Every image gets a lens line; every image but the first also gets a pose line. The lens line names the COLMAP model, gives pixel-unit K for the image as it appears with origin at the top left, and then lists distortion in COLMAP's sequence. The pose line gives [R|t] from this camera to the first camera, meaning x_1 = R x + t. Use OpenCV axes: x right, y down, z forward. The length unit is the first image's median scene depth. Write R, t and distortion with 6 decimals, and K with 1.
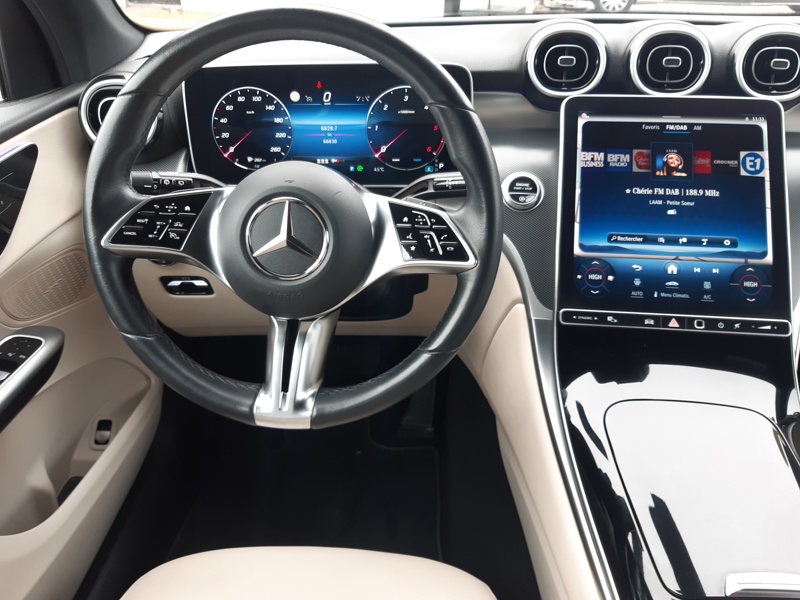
lens RADIAL K [[605.6, 0, 396.7], [0, 605.6, 305.1], [0, 0, 1]] dist [0.032930, -0.069806]
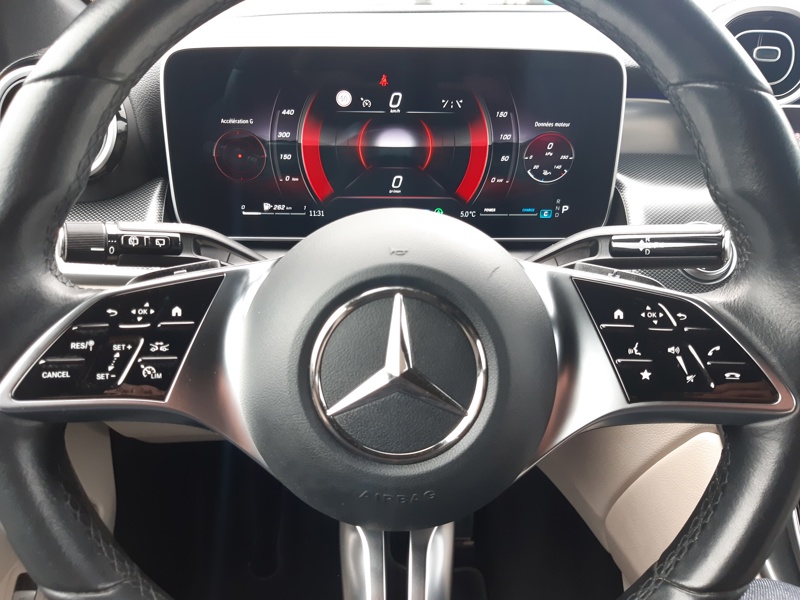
lens RADIAL K [[605.6, 0, 392.5], [0, 605.6, 301.9], [0, 0, 1]] dist [0.032930, -0.069806]
pose [[0.997816, -0.045393, 0.047980, -0.167996], [0.048200, 0.997090, -0.059057, -0.112819], [-0.045159, 0.061240, 0.997101, 0.435529]]
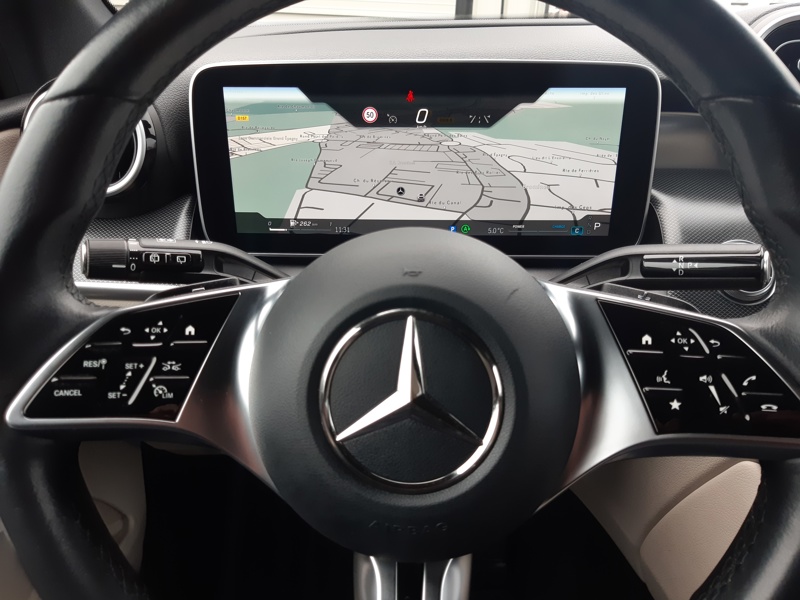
lens RADIAL K [[605.6, 0, 395.1], [0, 605.6, 302.1], [0, 0, 1]] dist [0.032930, -0.069806]
pose [[0.999397, -0.033617, -0.008737, -0.152220], [0.032782, 0.996048, -0.082543, -0.118683], [0.011477, 0.082207, 0.996549, 0.447524]]
